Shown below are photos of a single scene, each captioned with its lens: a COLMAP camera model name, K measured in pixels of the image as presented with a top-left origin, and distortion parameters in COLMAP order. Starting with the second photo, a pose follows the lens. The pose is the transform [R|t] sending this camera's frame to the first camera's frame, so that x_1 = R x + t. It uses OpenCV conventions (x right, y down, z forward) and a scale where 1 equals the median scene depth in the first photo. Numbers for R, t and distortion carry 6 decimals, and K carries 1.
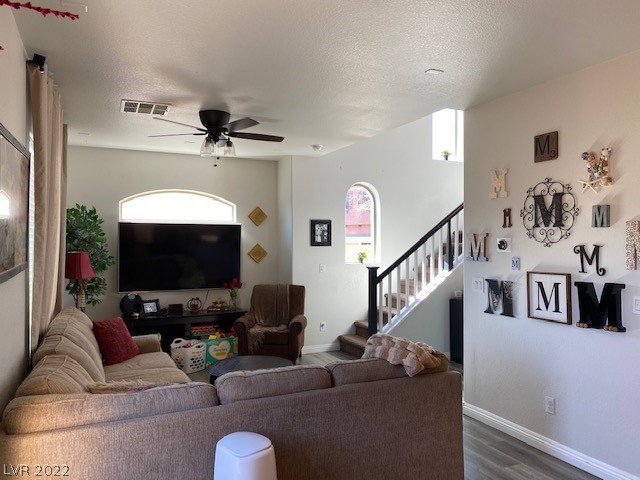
lens RADIAL K [[479.3, 0, 310.1], [0, 479.3, 242.6], [0, 0, 1]] dist [0.008225, -0.012012]
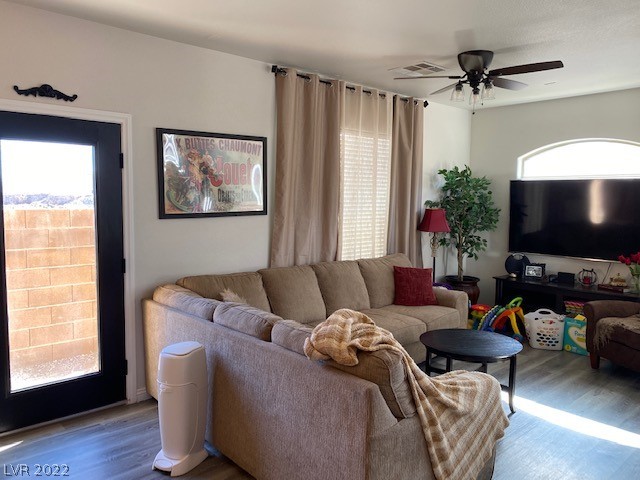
lens RADIAL K [[479.3, 0, 310.1], [0, 479.3, 242.6], [0, 0, 1]] dist [0.008225, -0.012012]
pose [[0.312982, 0.099162, -0.944568, 0.400023], [-0.014155, 0.994911, 0.099757, -0.006677], [0.949654, -0.017852, 0.312793, 0.291695]]
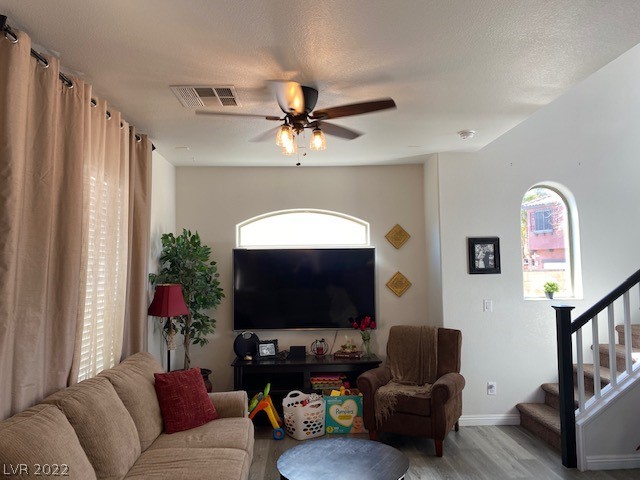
lens RADIAL K [[479.3, 0, 310.1], [0, 479.3, 242.6], [0, 0, 1]] dist [0.008225, -0.012012]
pose [[0.922485, -0.032797, -0.384637, 0.062053], [0.010793, 0.998186, -0.059228, -0.000527], [0.385882, 0.050485, 0.921166, 0.246602]]
